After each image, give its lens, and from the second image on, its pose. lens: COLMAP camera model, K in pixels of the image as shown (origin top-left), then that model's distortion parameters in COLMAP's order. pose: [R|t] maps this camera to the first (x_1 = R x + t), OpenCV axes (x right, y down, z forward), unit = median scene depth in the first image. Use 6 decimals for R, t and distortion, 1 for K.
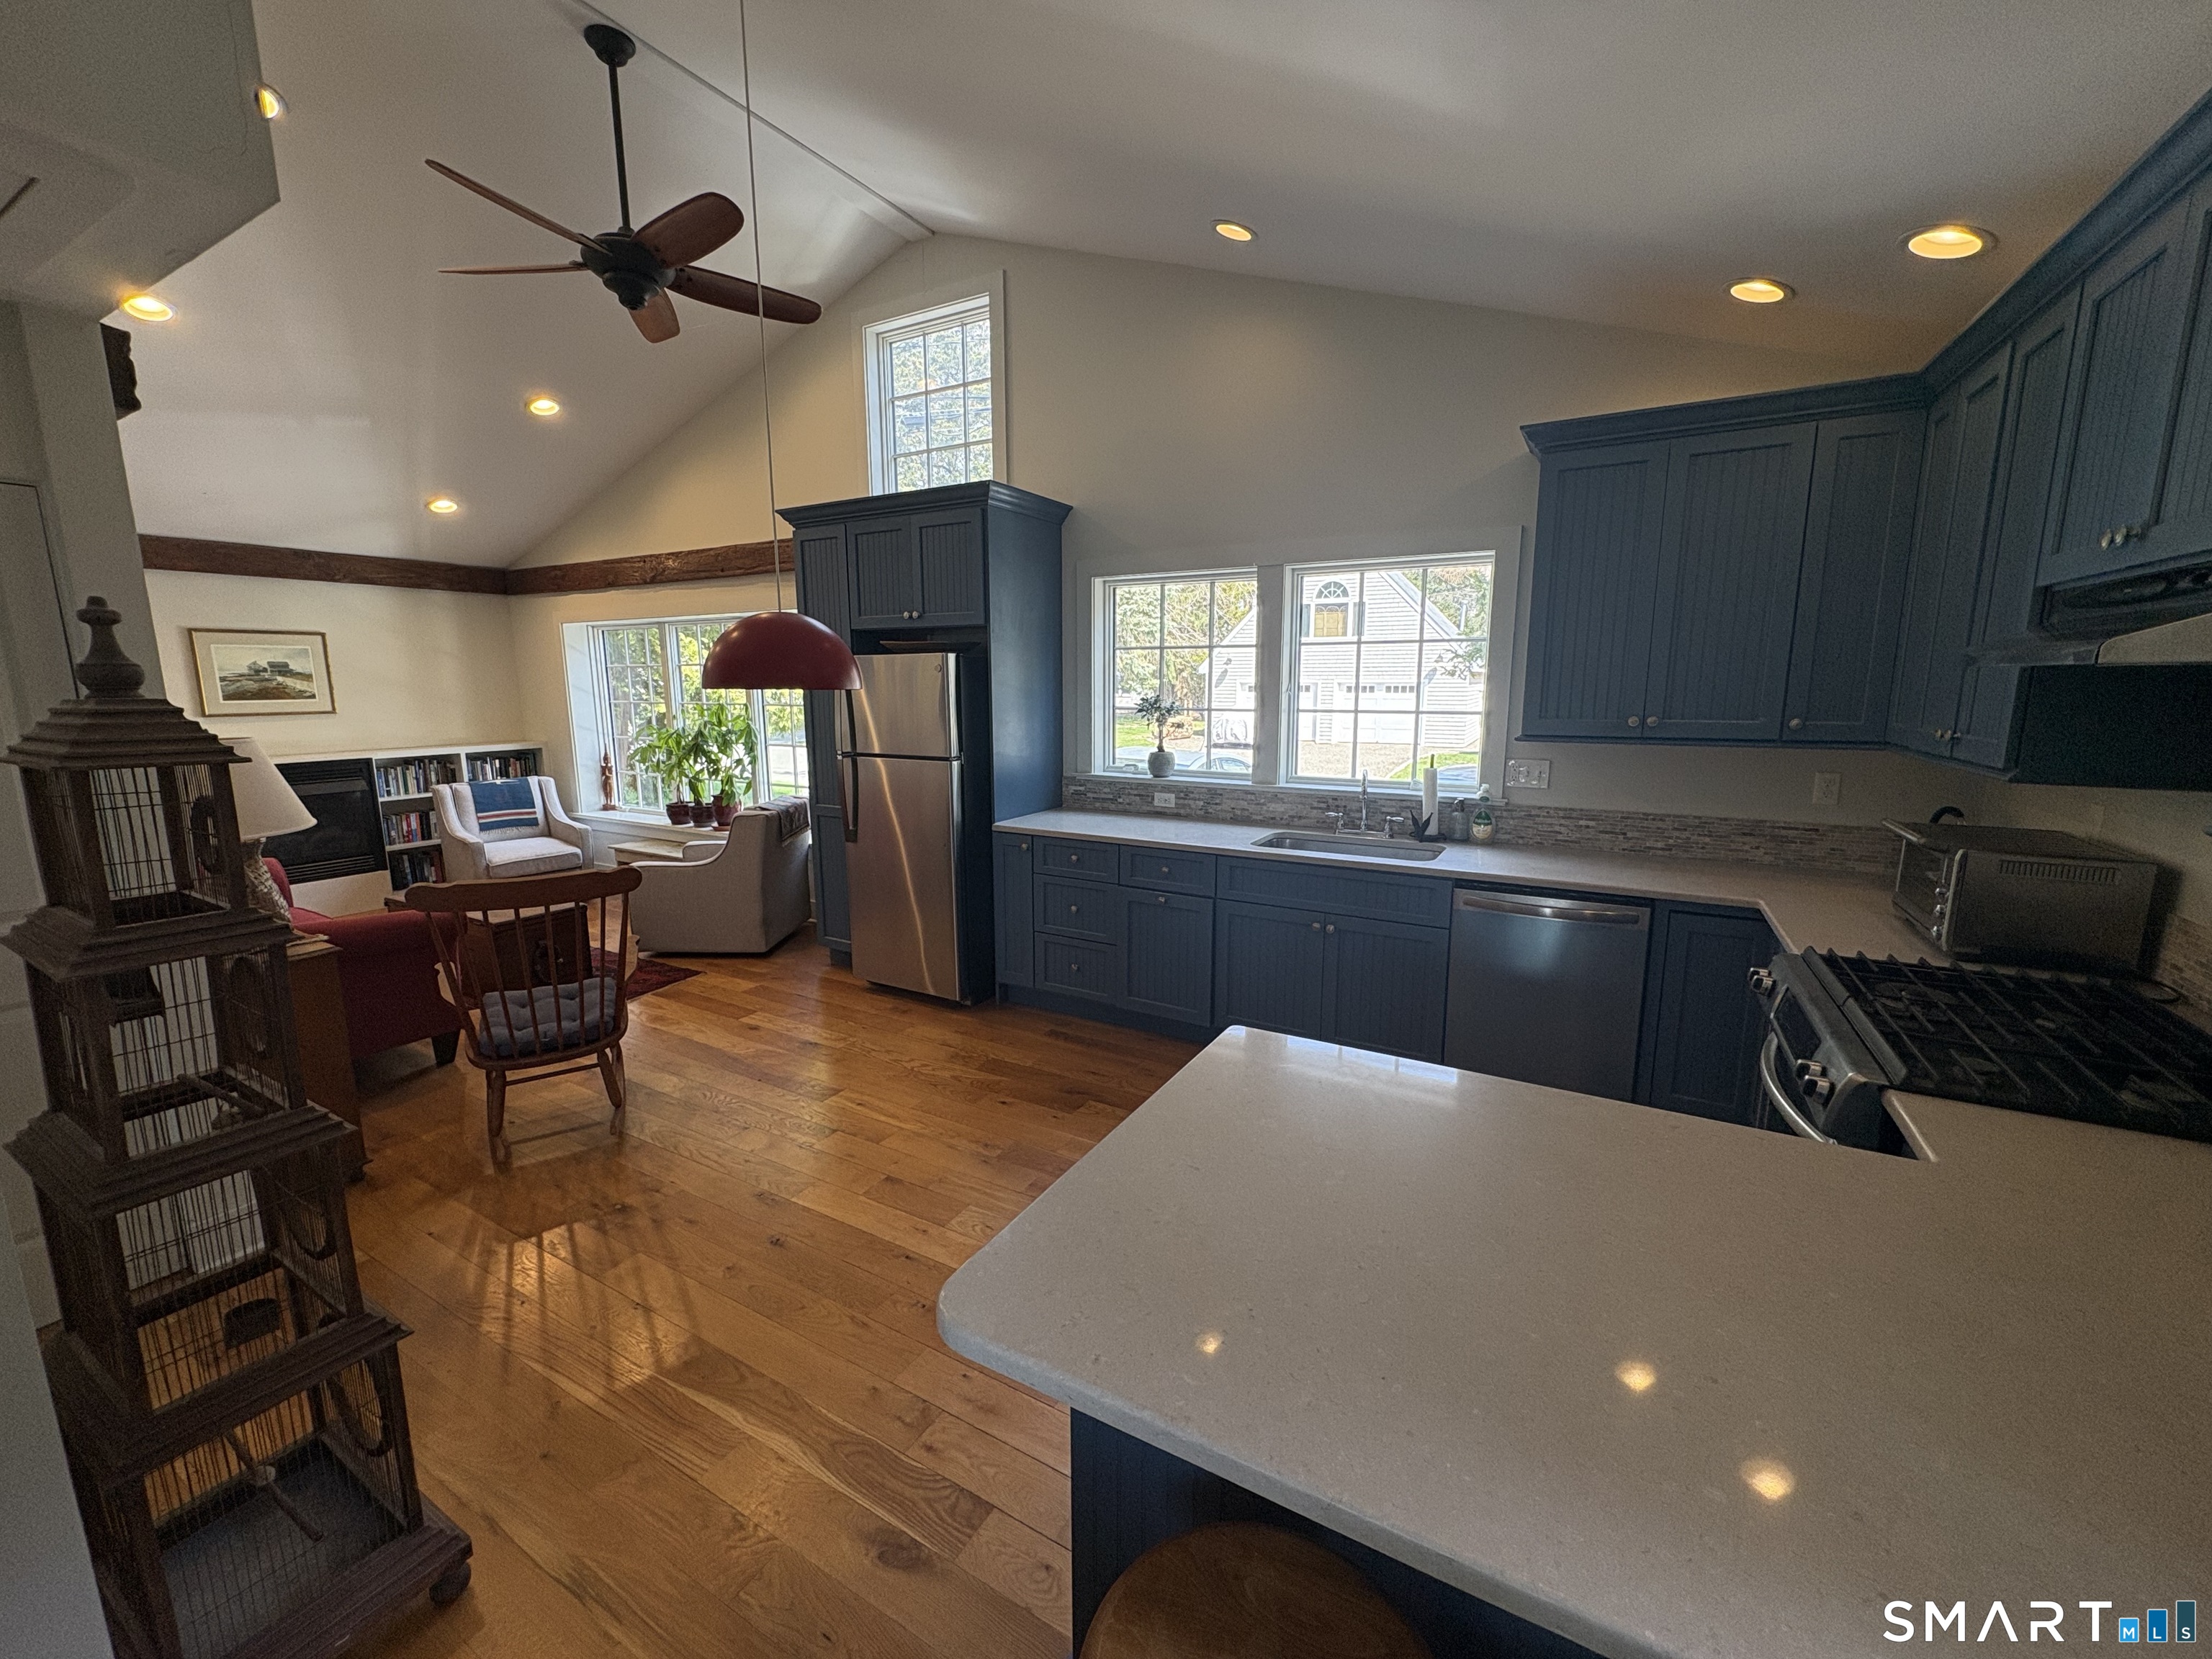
lens RADIAL K [[880.8, 0, 1105.9], [0, 880.8, 830.5], [0, 0, 1]] dist [0.001966, 0.000344]
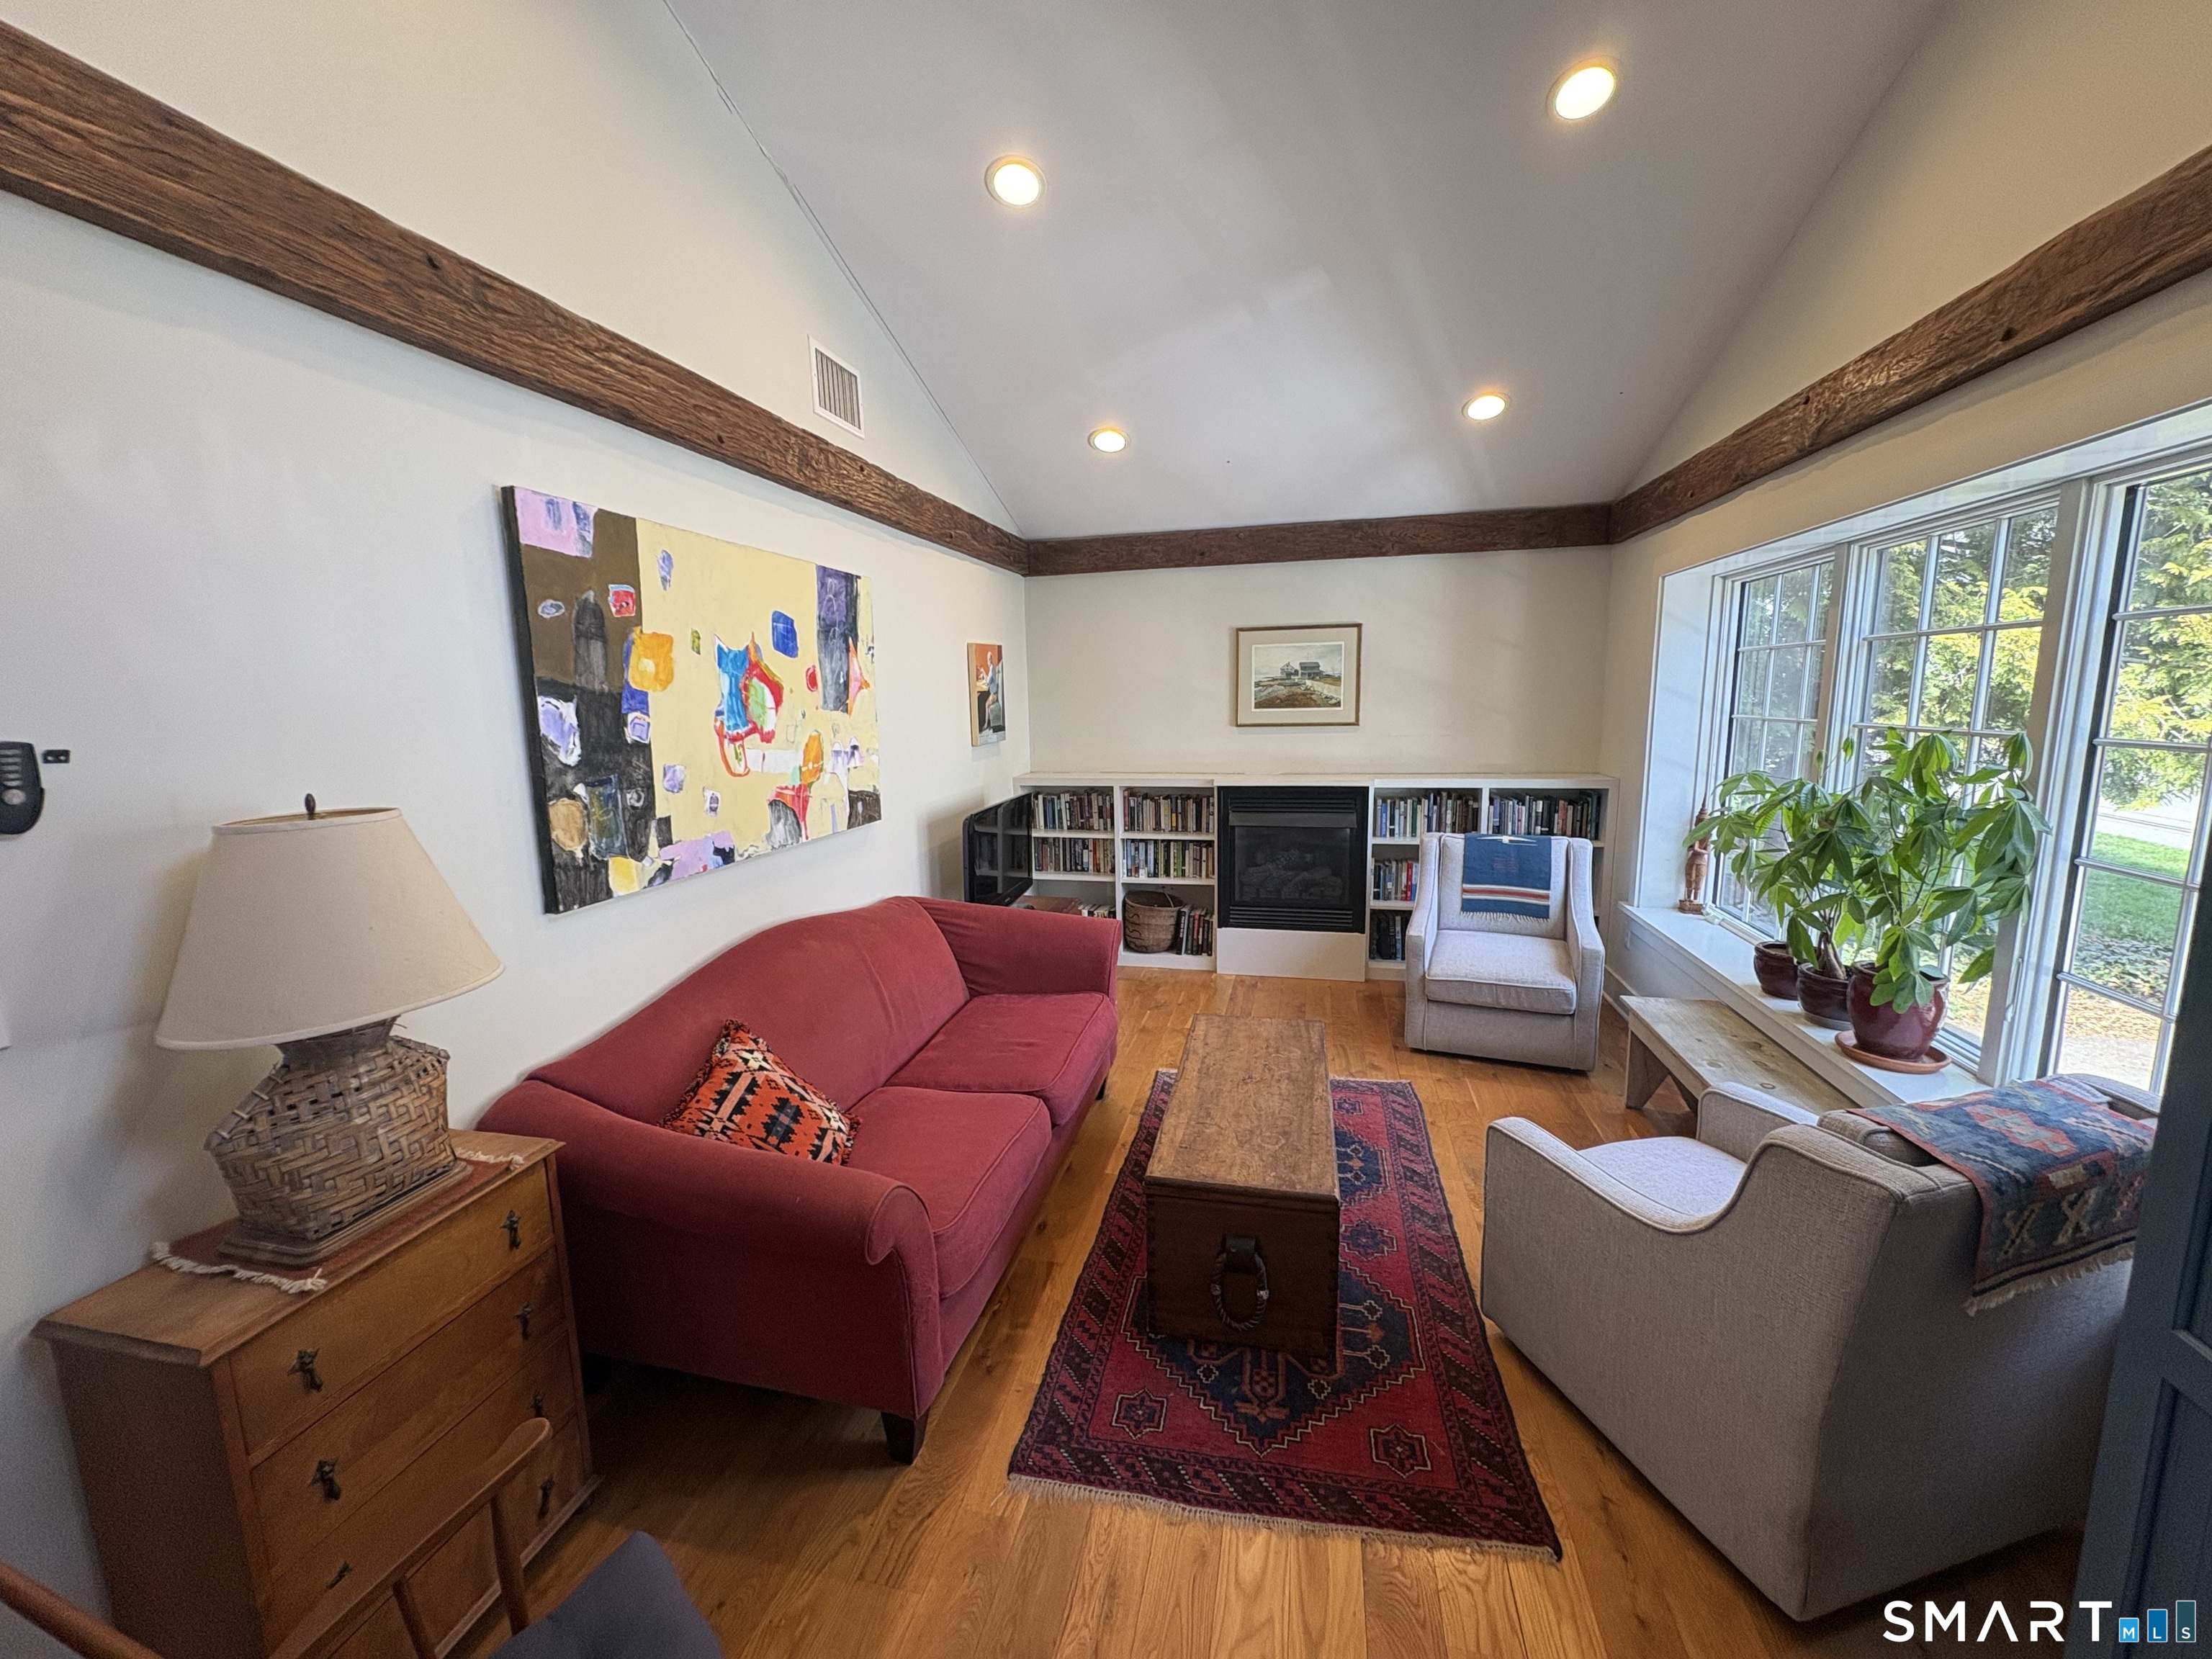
lens RADIAL K [[880.8, 0, 1105.9], [0, 880.8, 830.5], [0, 0, 1]] dist [0.001966, 0.000344]
pose [[0.288980, 0.147814, -0.945855, -0.256240], [-0.144026, 0.983476, 0.109691, -0.135906], [0.946439, 0.104529, 0.305494, 0.799616]]
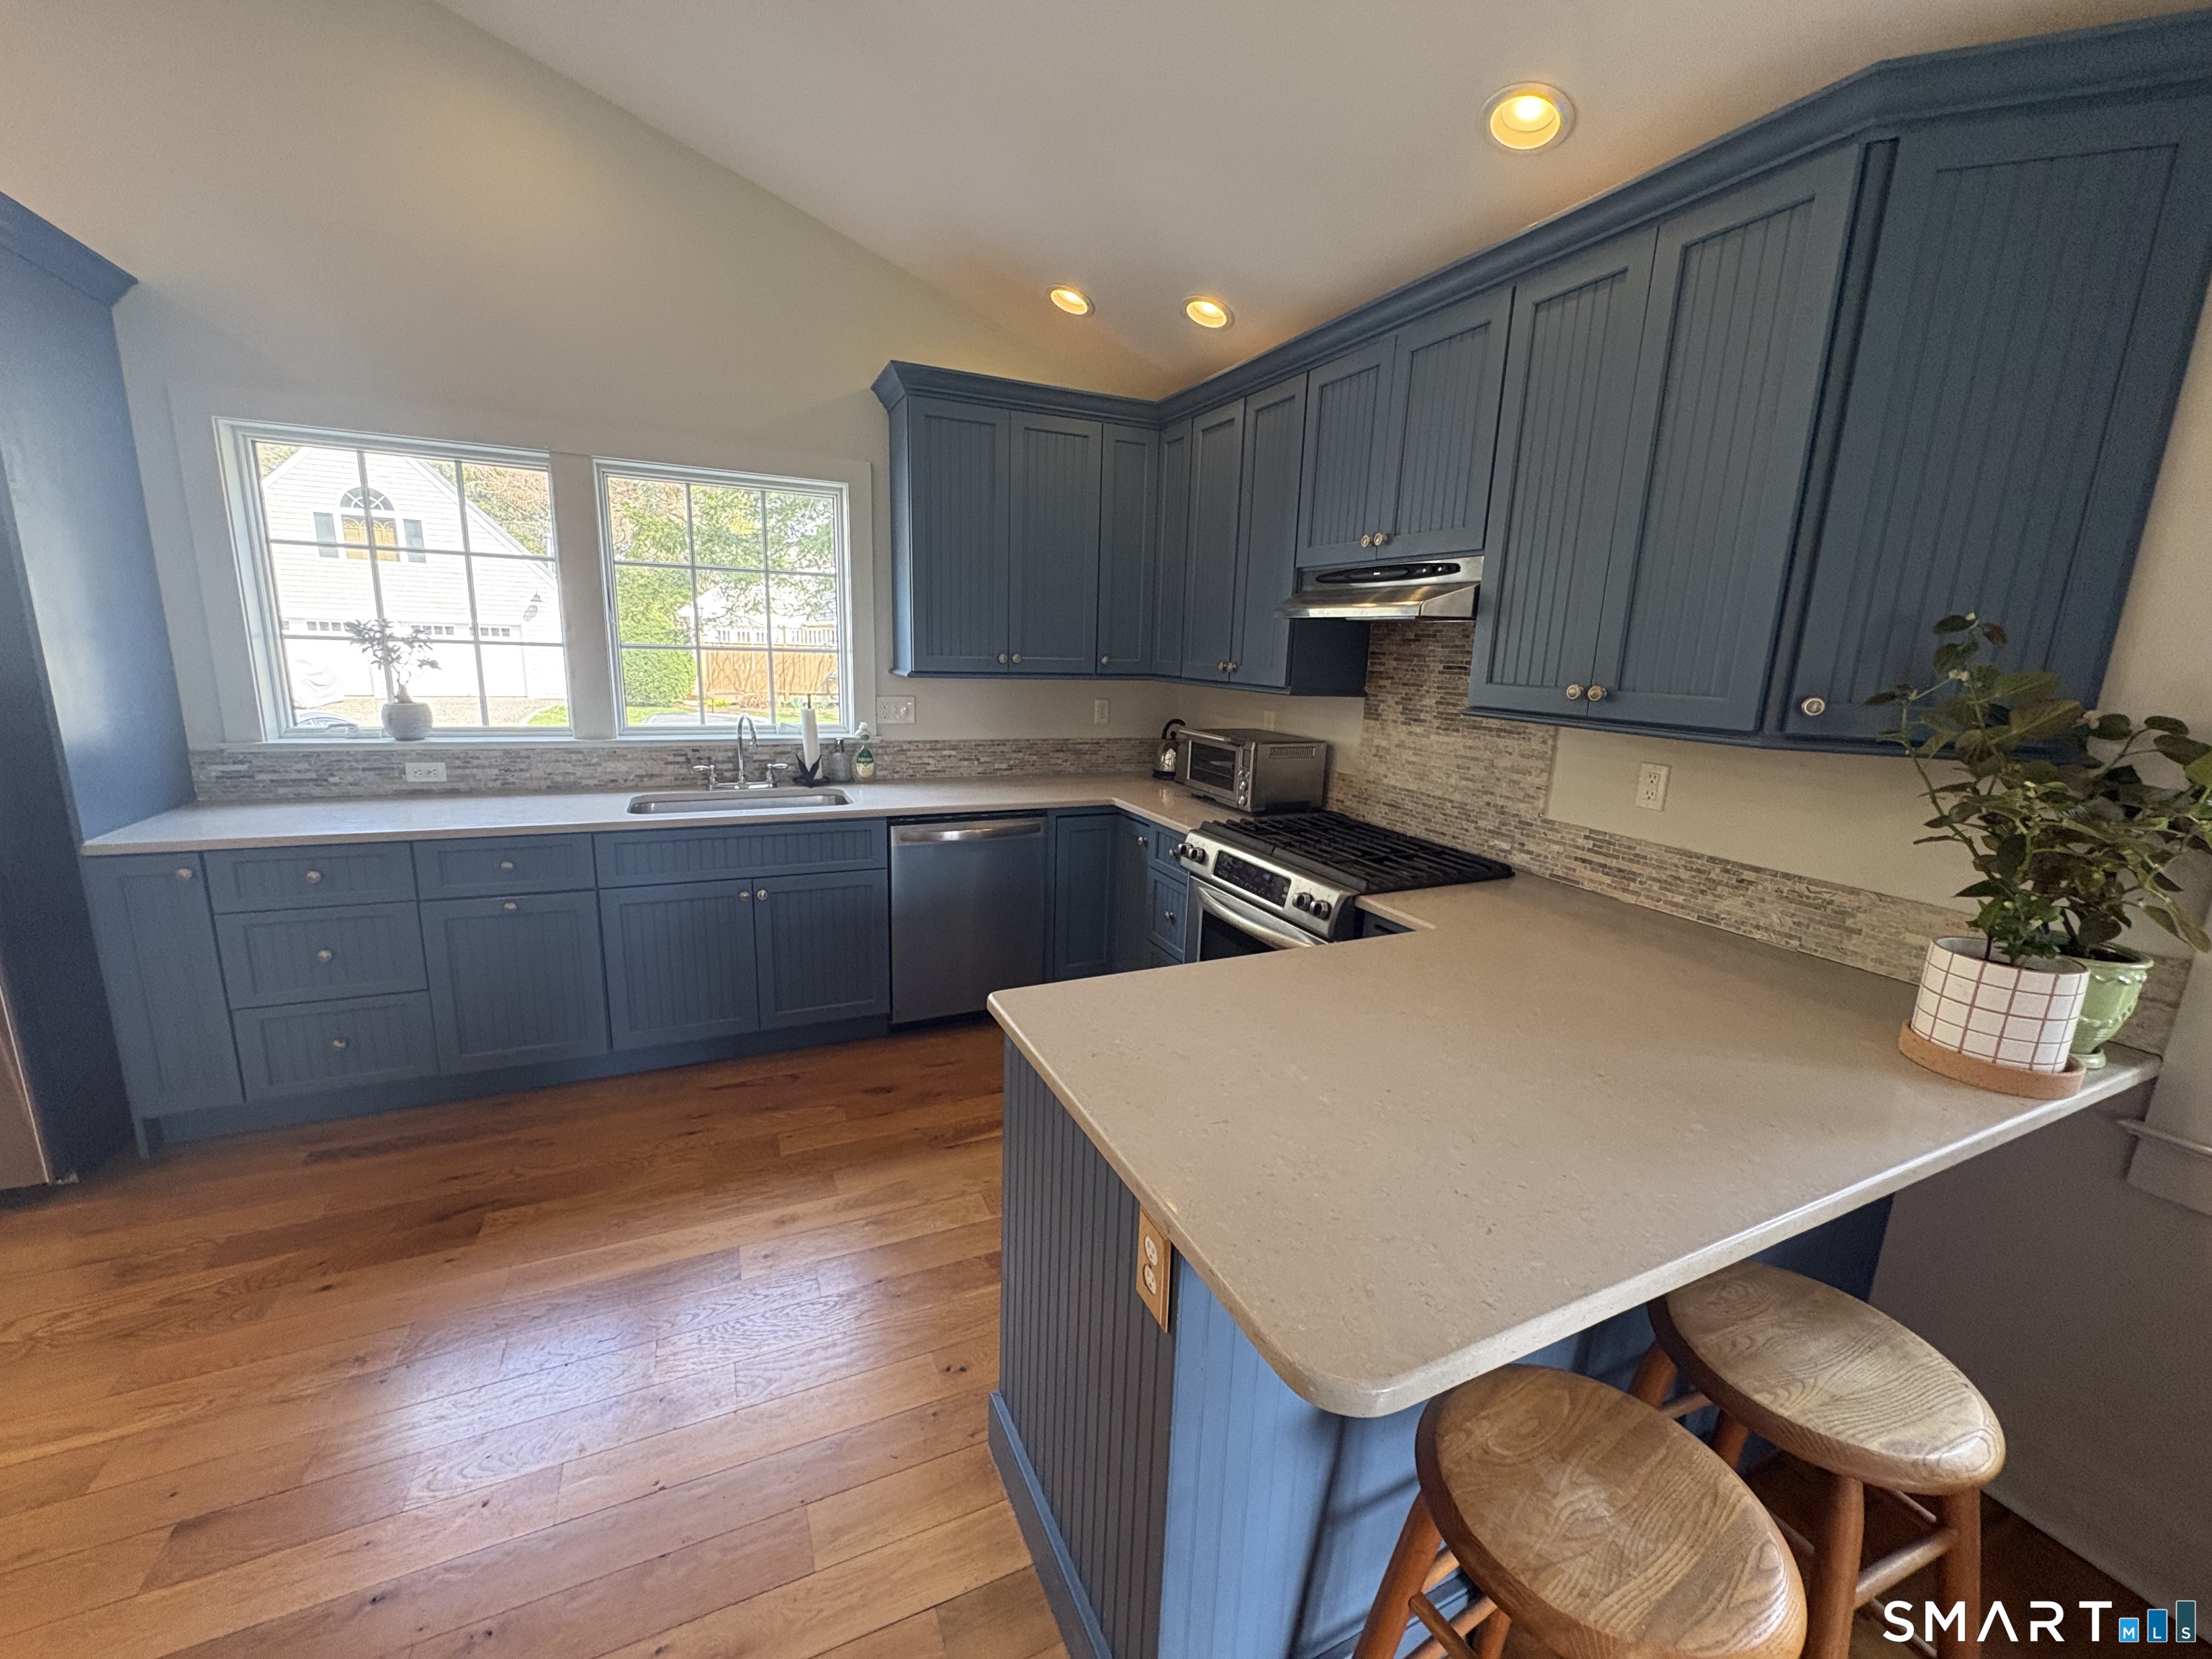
lens RADIAL K [[880.8, 0, 1105.9], [0, 880.8, 830.5], [0, 0, 1]] dist [0.001966, 0.000344]
pose [[0.579837, -0.148405, 0.801102, -0.202289], [0.103634, 0.988718, 0.108151, -0.009666], [-0.808114, 0.020312, 0.588675, 0.168210]]
